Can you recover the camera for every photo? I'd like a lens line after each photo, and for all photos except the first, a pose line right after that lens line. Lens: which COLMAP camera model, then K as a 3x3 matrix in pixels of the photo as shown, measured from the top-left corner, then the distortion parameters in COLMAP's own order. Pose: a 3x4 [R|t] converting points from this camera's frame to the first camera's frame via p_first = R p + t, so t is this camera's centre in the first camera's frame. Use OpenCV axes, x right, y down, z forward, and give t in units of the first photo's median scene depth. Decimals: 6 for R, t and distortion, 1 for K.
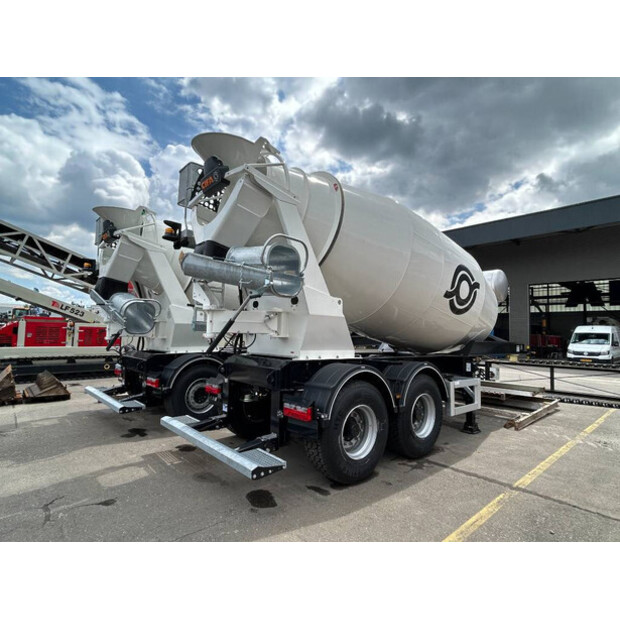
lens RADIAL K [[347.5, 0, 310.0], [0, 347.5, 310.0], [0, 0, 1]] dist [-0.000677, -0.000567]
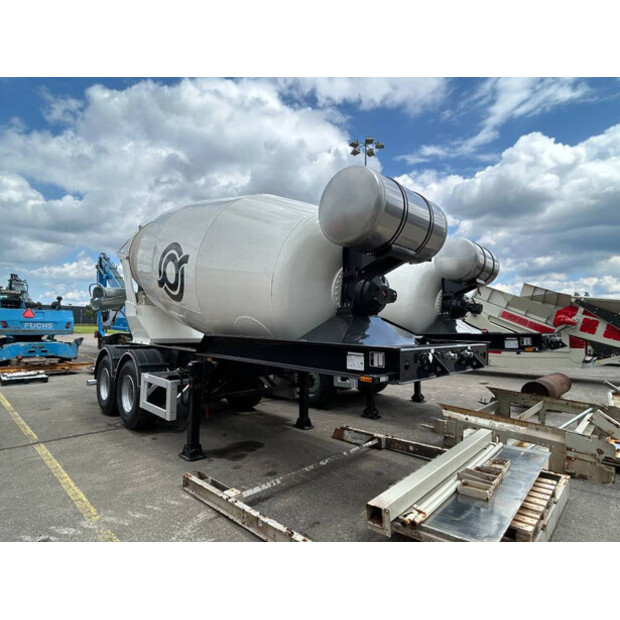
lens RADIAL K [[347.5, 0, 310.0], [0, 347.5, 310.0], [0, 0, 1]] dist [-0.000677, -0.000567]
pose [[0.075488, -0.073117, -0.994462, 1.702428], [0.057034, 0.995992, -0.068900, 0.143145], [0.995514, -0.051517, 0.079356, 1.654796]]
